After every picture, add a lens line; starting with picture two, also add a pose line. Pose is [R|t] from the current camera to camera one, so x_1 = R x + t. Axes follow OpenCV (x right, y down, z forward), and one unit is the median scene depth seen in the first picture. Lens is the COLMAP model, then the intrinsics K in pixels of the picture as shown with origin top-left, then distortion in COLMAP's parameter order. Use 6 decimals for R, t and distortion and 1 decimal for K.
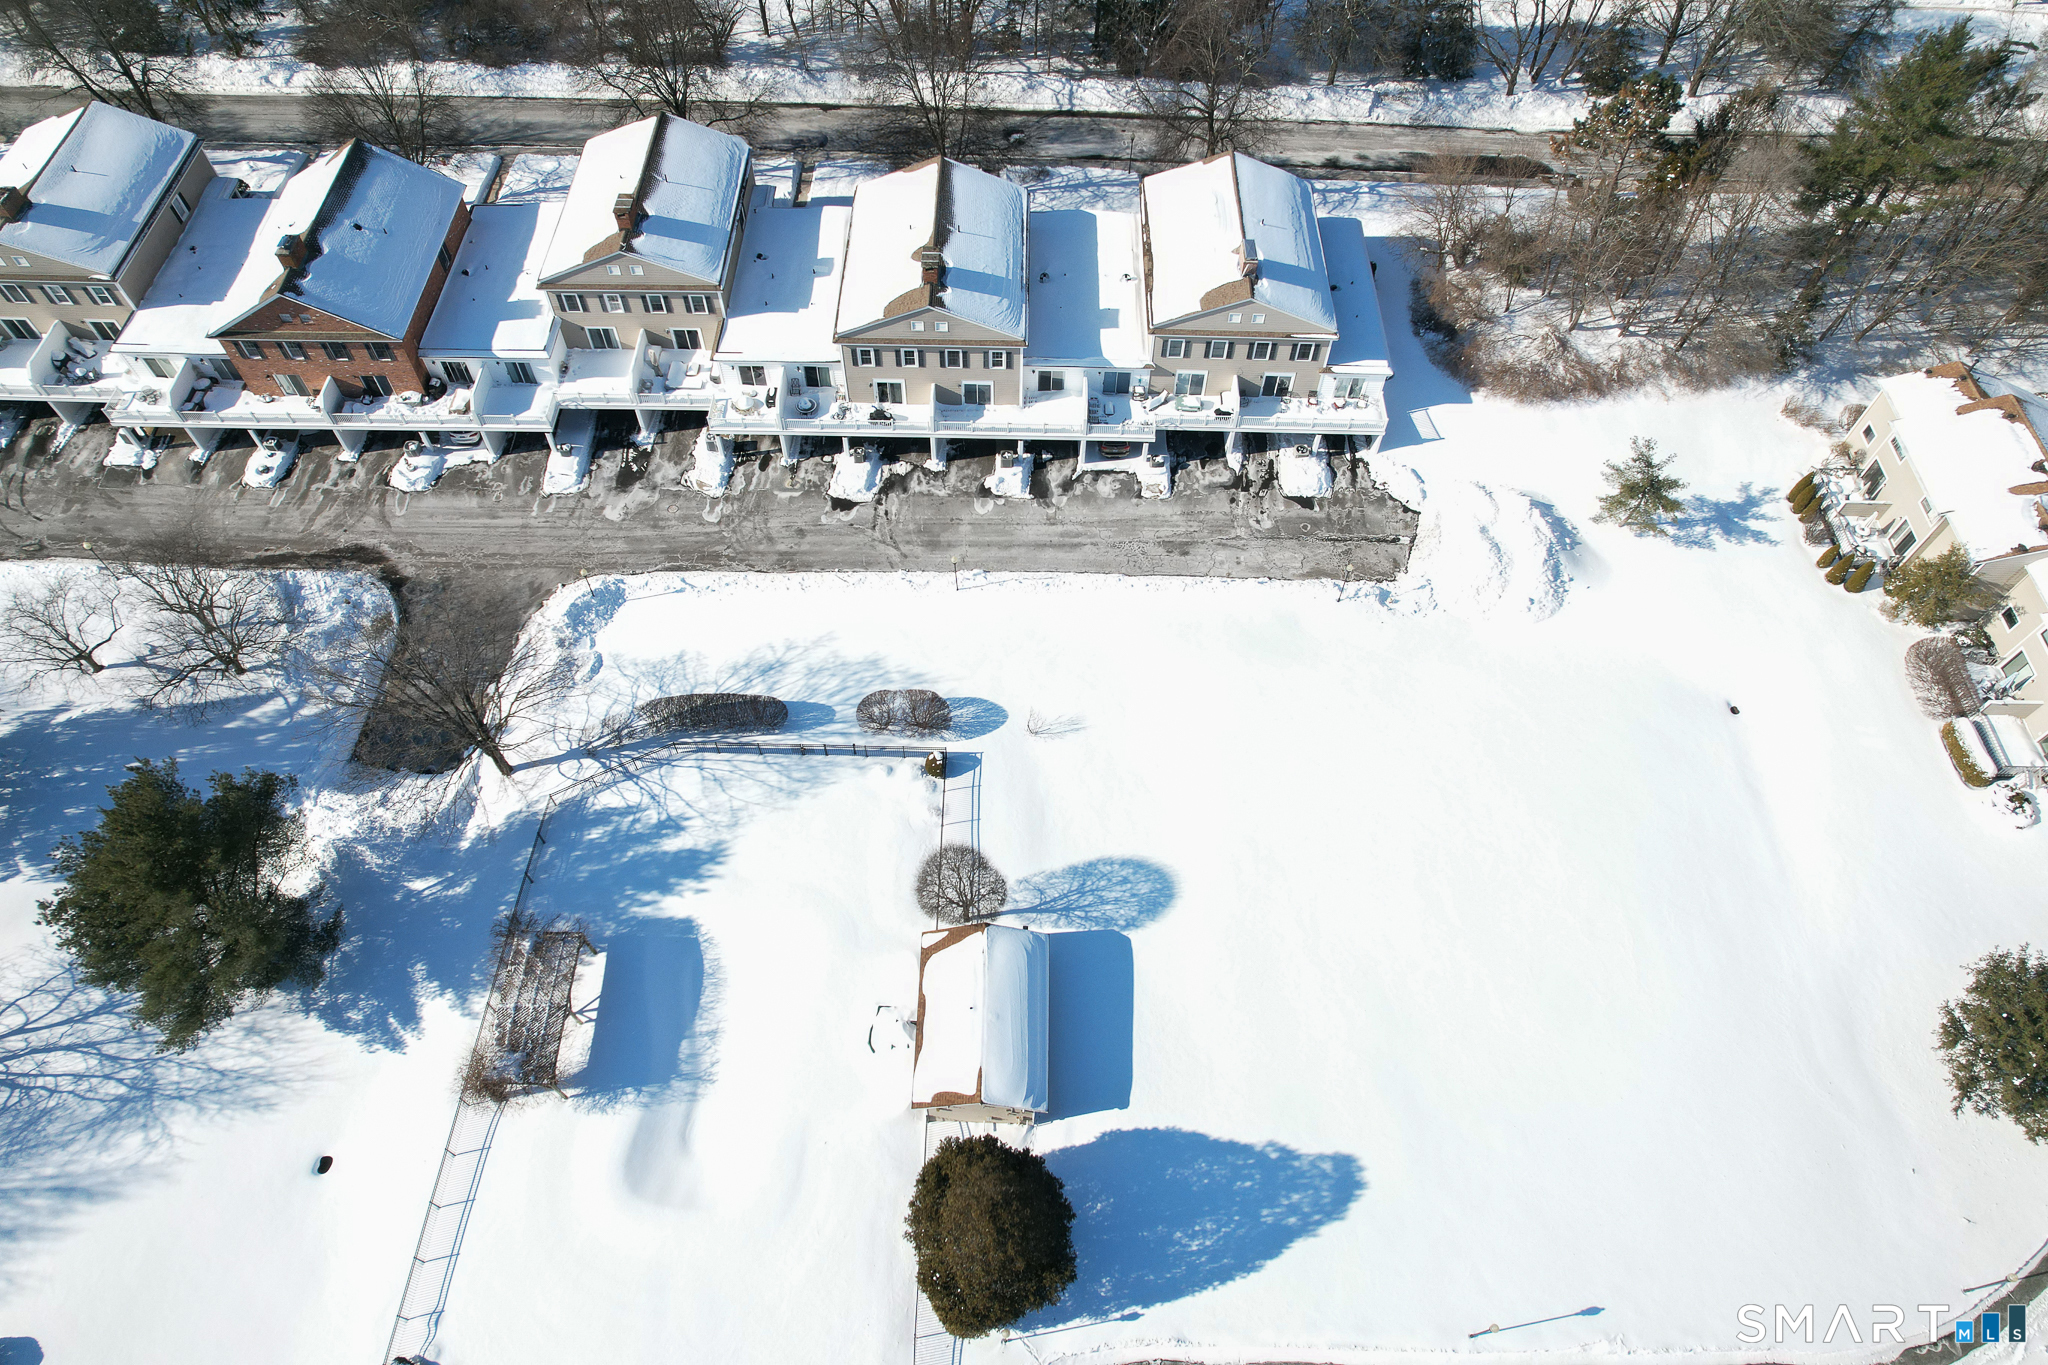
lens RADIAL K [[1313.9, 0, 1038.4], [0, 1313.9, 666.4], [0, 0, 1]] dist [-0.076345, 0.067388]
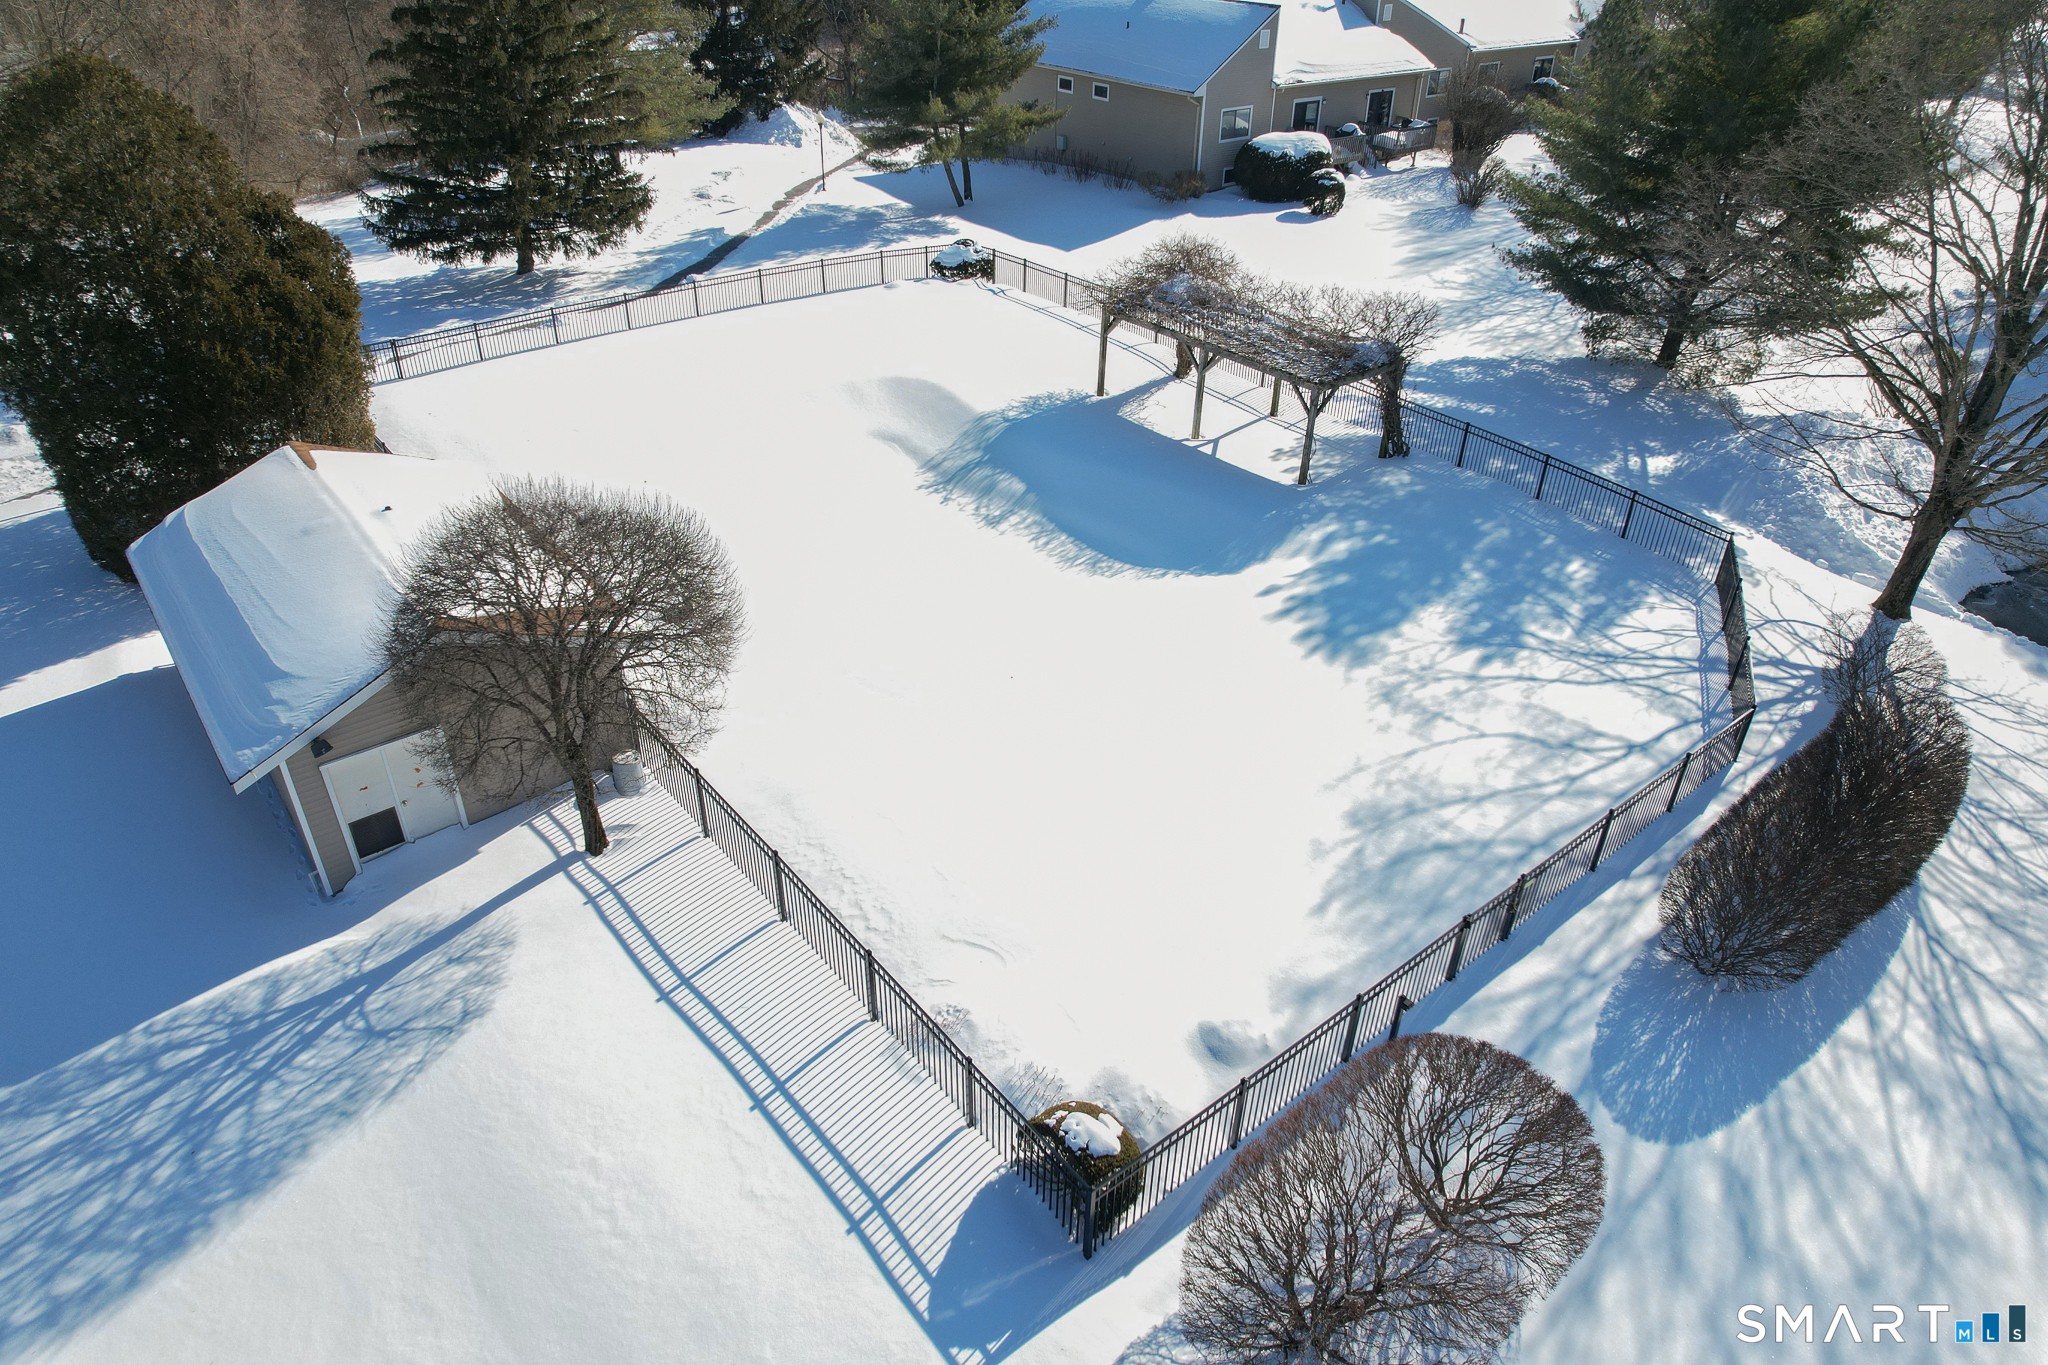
lens RADIAL K [[1313.9, 0, 1038.4], [0, 1313.9, 666.4], [0, 0, 1]] dist [-0.076345, 0.067388]
pose [[-0.769443, 0.313767, -0.556335, 0.018623], [-0.543924, 0.134706, 0.828252, -0.107122], [0.334819, 0.939896, 0.067017, 0.938528]]
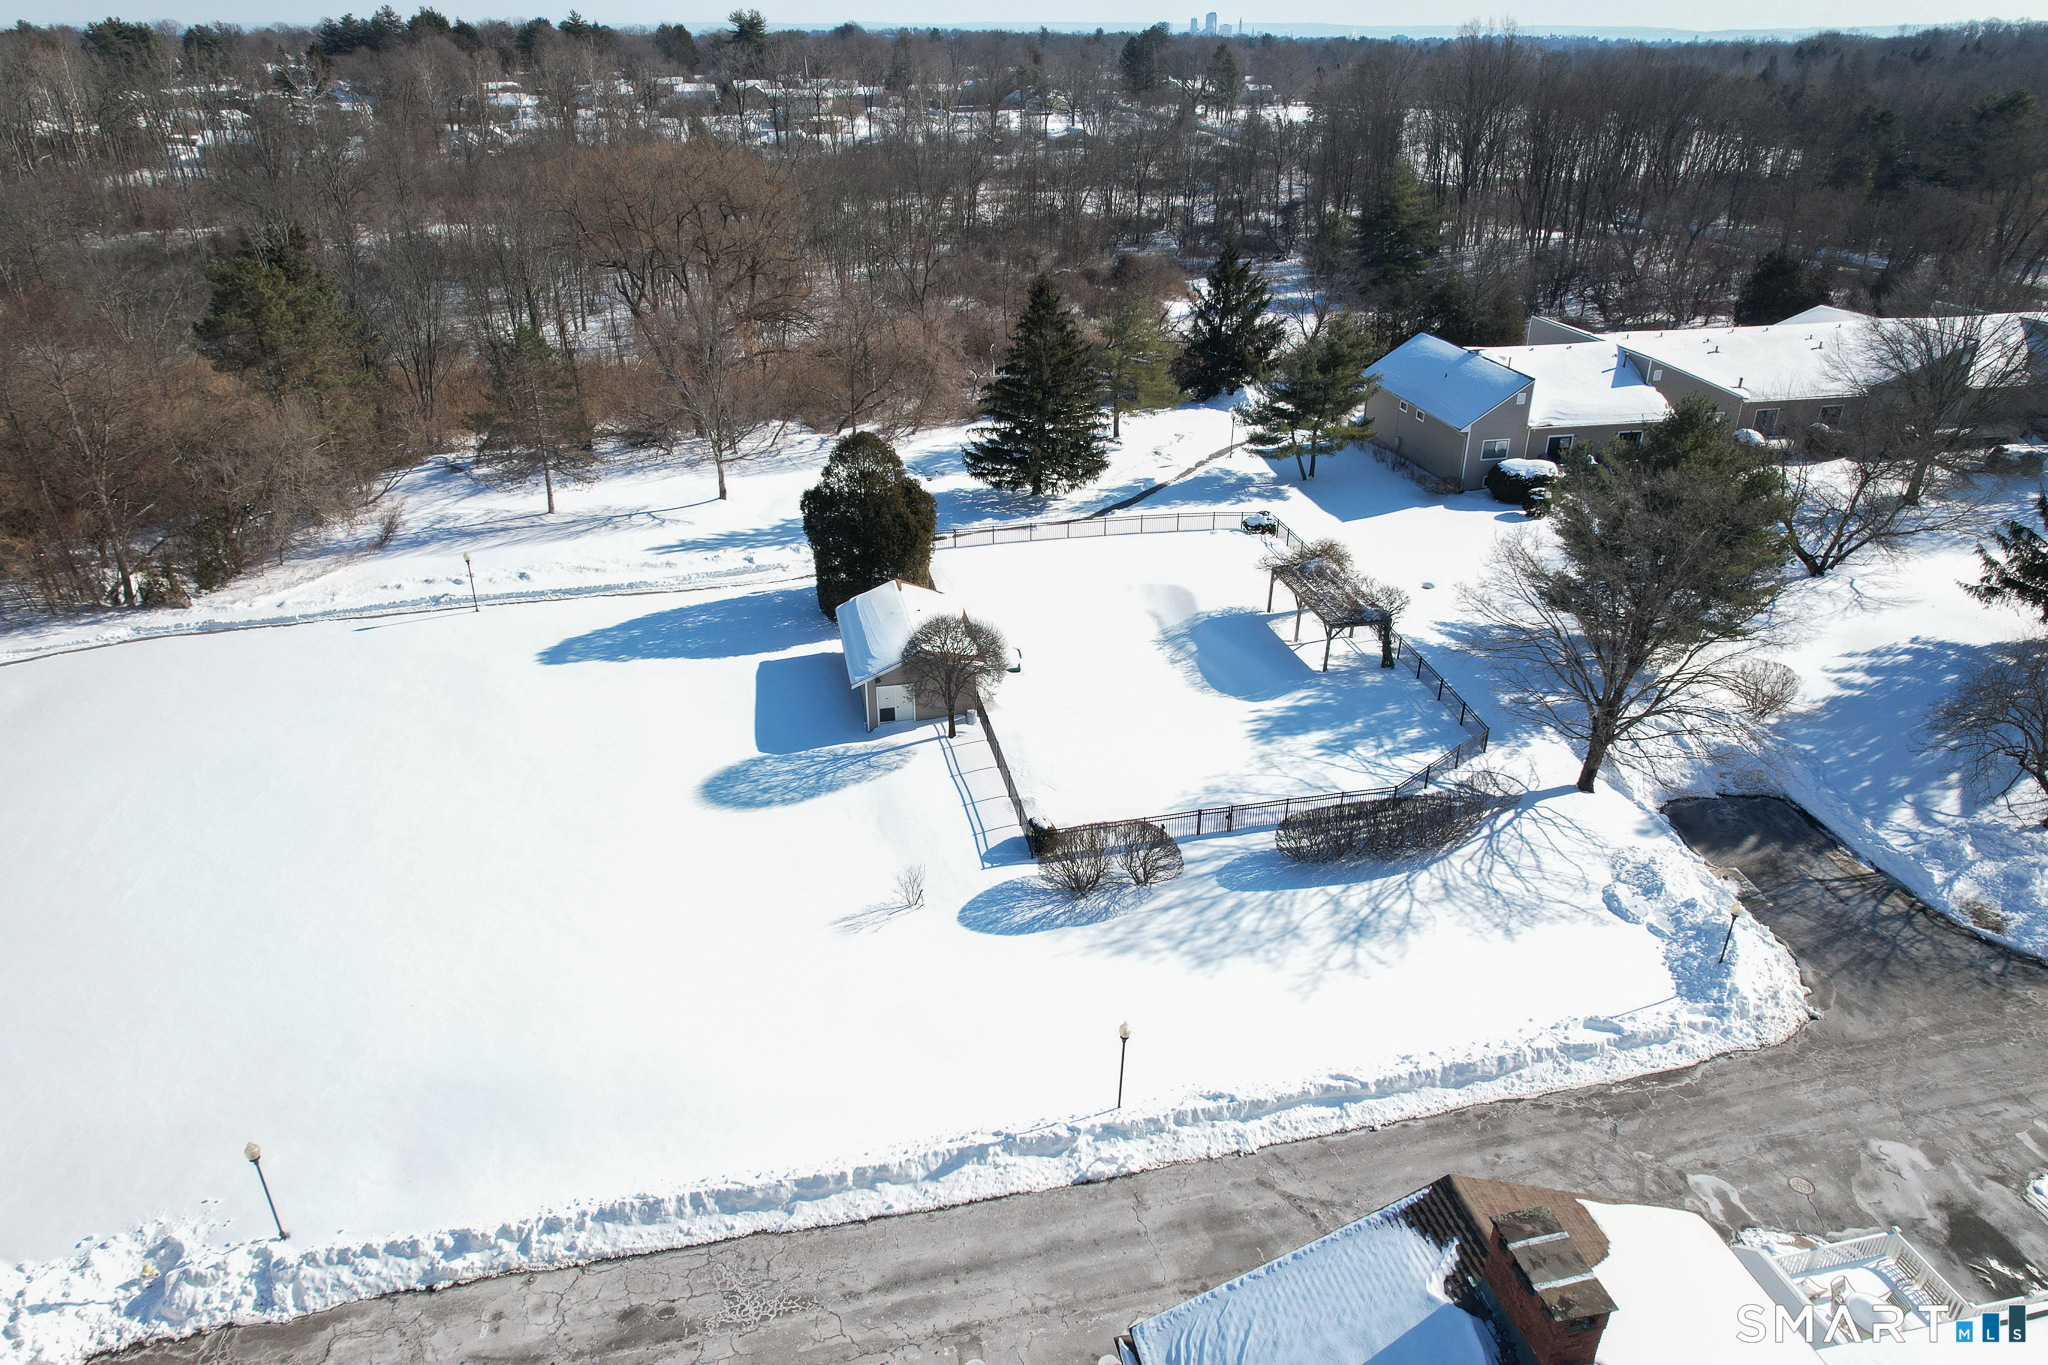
lens RADIAL K [[1313.9, 0, 1038.4], [0, 1313.9, 666.4], [0, 0, 1]] dist [-0.076345, 0.067388]
pose [[-0.973404, 0.081857, -0.213972, 0.067981], [-0.199847, 0.153242, 0.967770, -0.634035], [0.112008, 0.984793, -0.132807, 1.034699]]
